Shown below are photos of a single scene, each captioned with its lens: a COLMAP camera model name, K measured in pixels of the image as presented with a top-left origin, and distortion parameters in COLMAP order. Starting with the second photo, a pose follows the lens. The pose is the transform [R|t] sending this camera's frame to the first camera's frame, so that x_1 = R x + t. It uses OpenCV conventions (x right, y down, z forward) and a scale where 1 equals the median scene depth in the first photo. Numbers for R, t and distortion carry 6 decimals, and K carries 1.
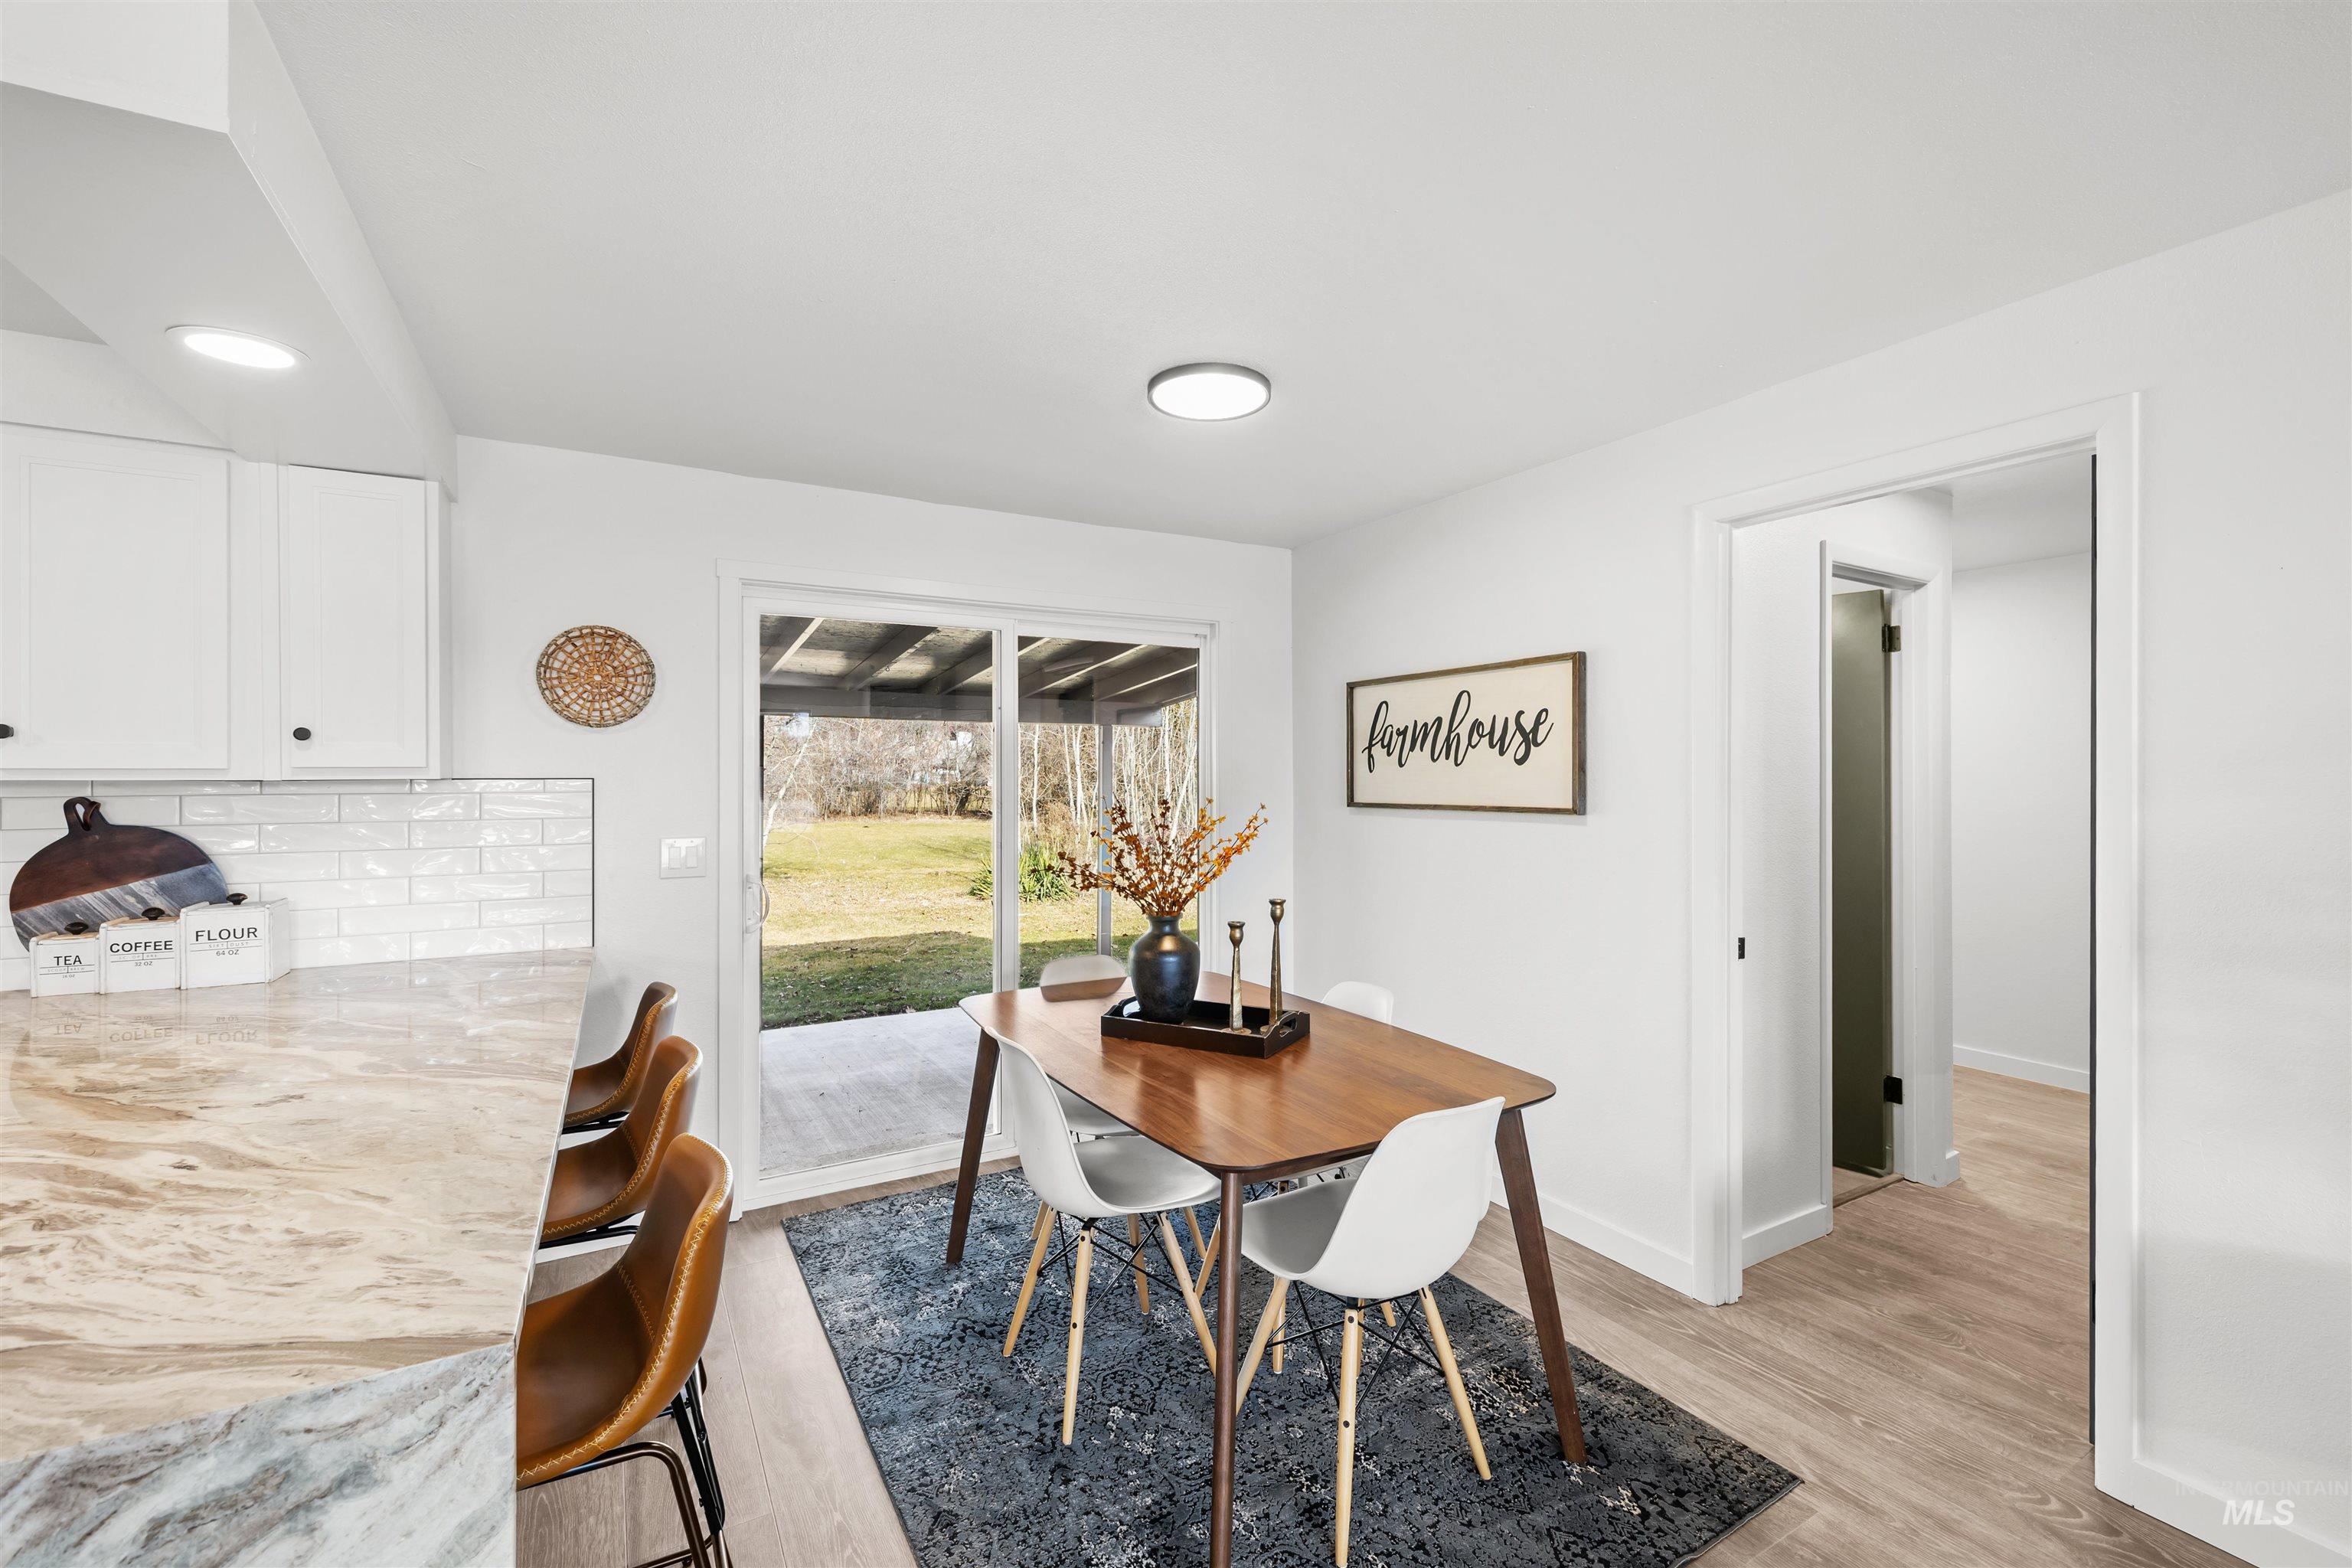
lens RADIAL K [[995.5, 0, 1173.1], [0, 995.5, 777.6], [0, 0, 1]] dist [0.000766, 0.000118]
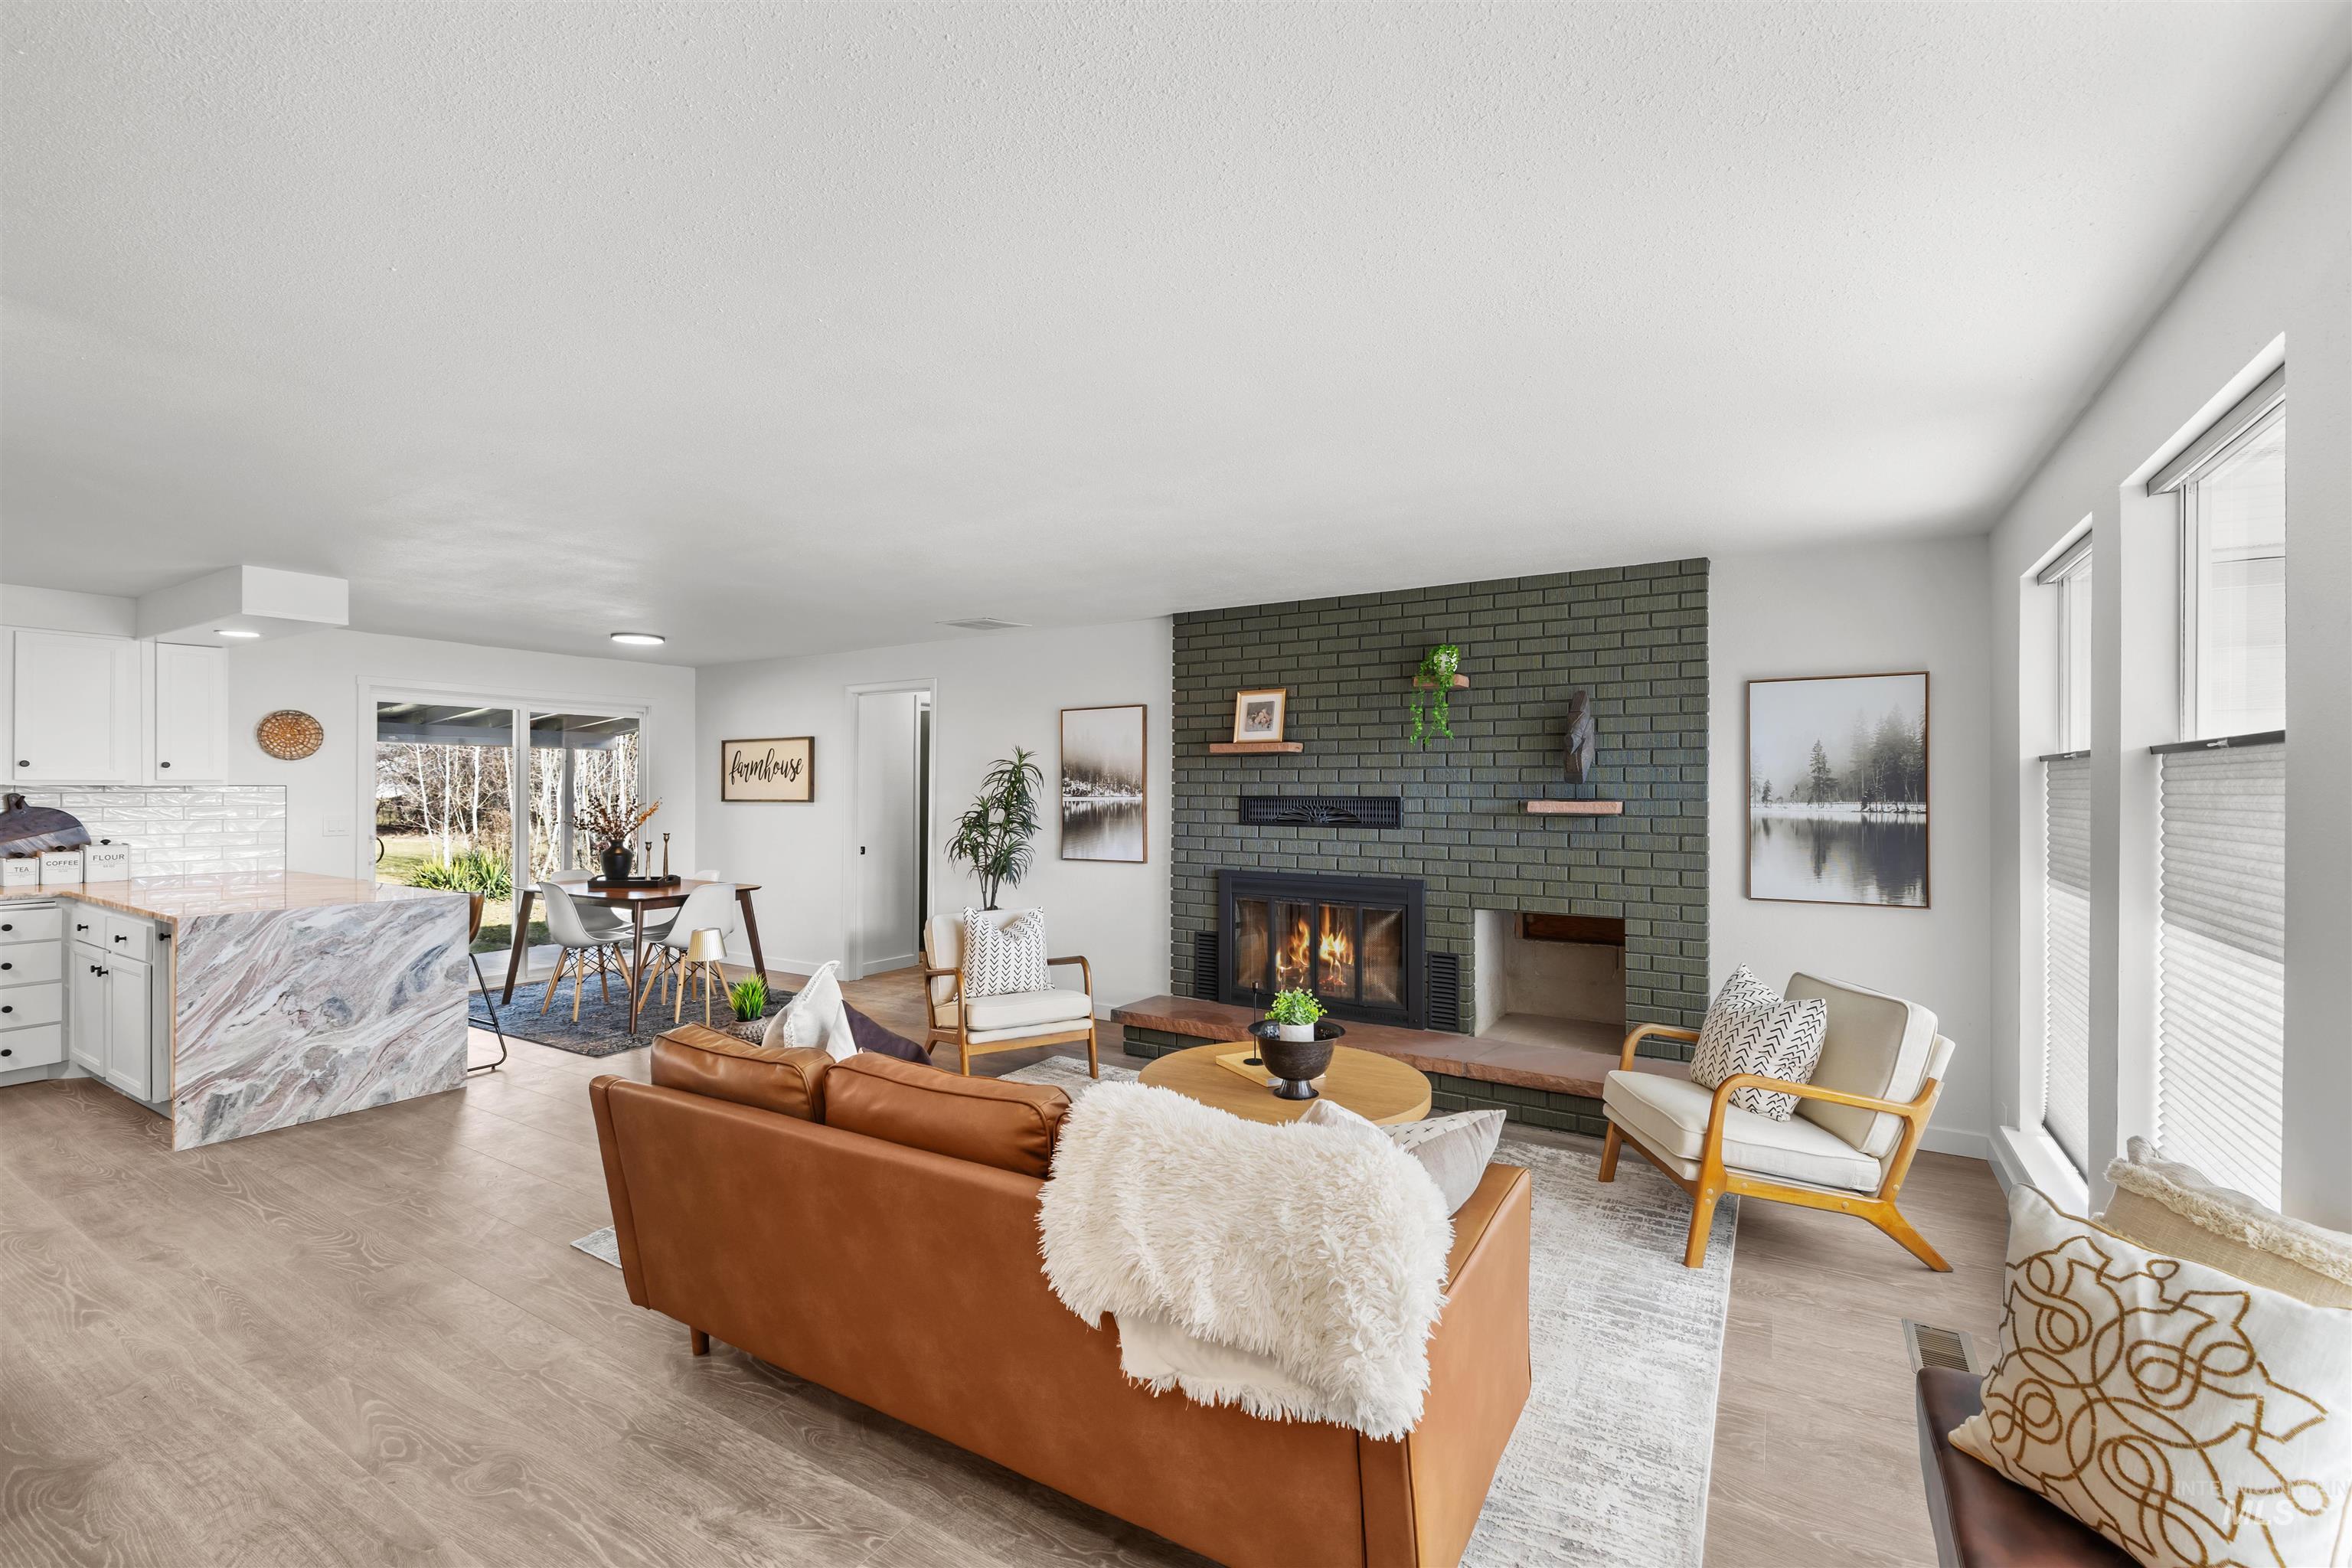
lens RADIAL K [[995.5, 0, 1182.9], [0, 995.5, 788.0], [0, 0, 1]] dist [0.000766, 0.000118]
pose [[0.877708, 0.004084, 0.479178, 0.033968], [-0.004085, 0.999991, -0.001041, 0.000331], [-0.479178, -0.001044, 0.877717, -1.590273]]
